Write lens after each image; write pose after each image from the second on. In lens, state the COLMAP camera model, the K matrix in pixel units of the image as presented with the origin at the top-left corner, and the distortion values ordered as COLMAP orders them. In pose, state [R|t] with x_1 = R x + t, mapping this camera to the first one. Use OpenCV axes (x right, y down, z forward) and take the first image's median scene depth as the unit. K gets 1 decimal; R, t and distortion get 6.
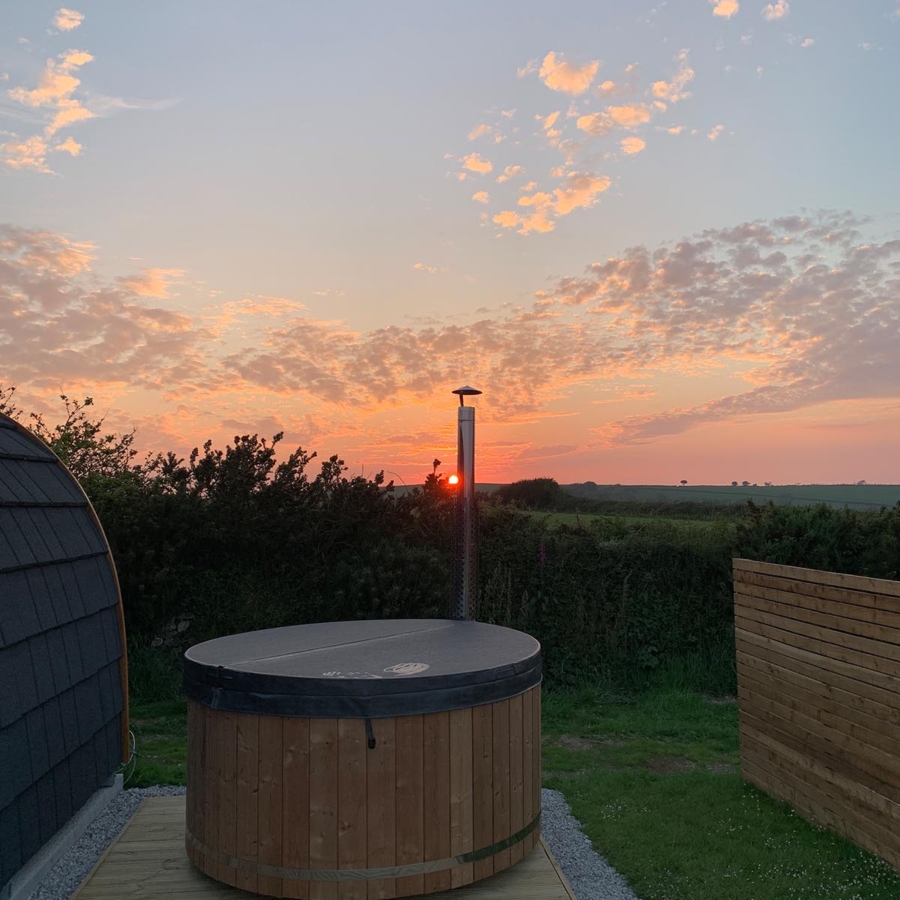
lens RADIAL K [[918.4, 0, 449.5], [0, 918.4, 450.1], [0, 0, 1]] dist [0.033149, 0.000000]
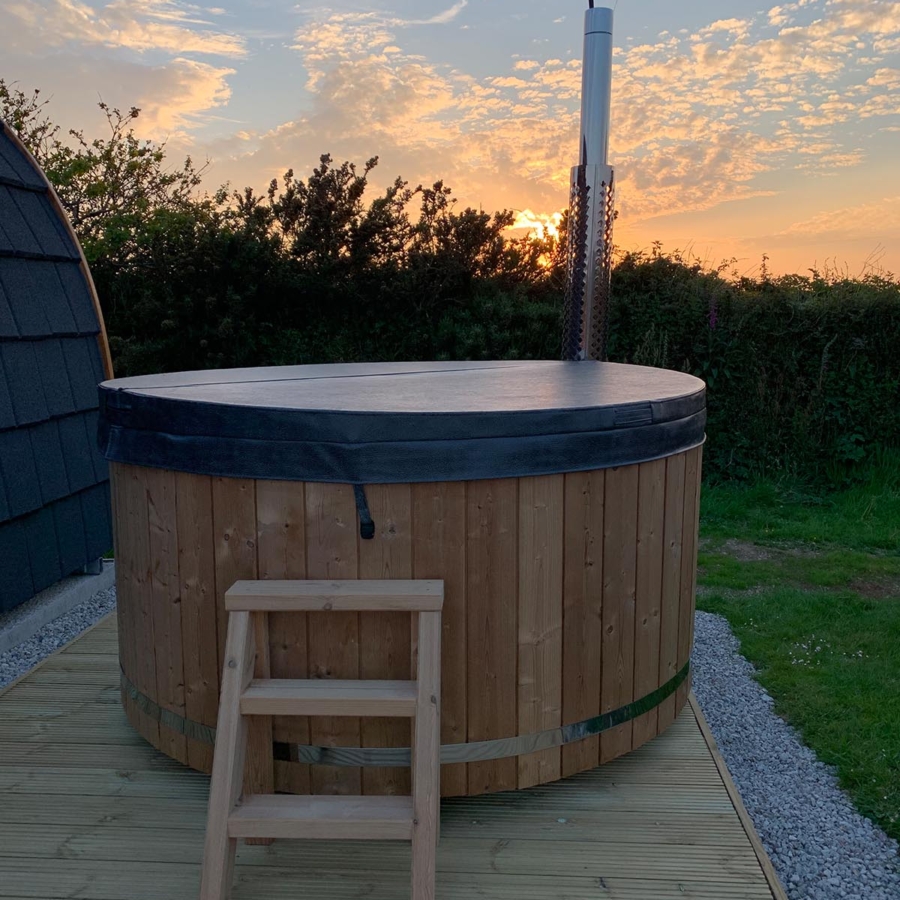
lens RADIAL K [[918.4, 0, 449.2], [0, 918.4, 449.6], [0, 0, 1]] dist [0.033149, 0.000000]
pose [[0.984868, 0.028908, -0.170878, 0.030367], [0.006646, 0.978965, 0.203919, 0.099229], [0.173179, -0.201969, 0.963959, 0.304698]]
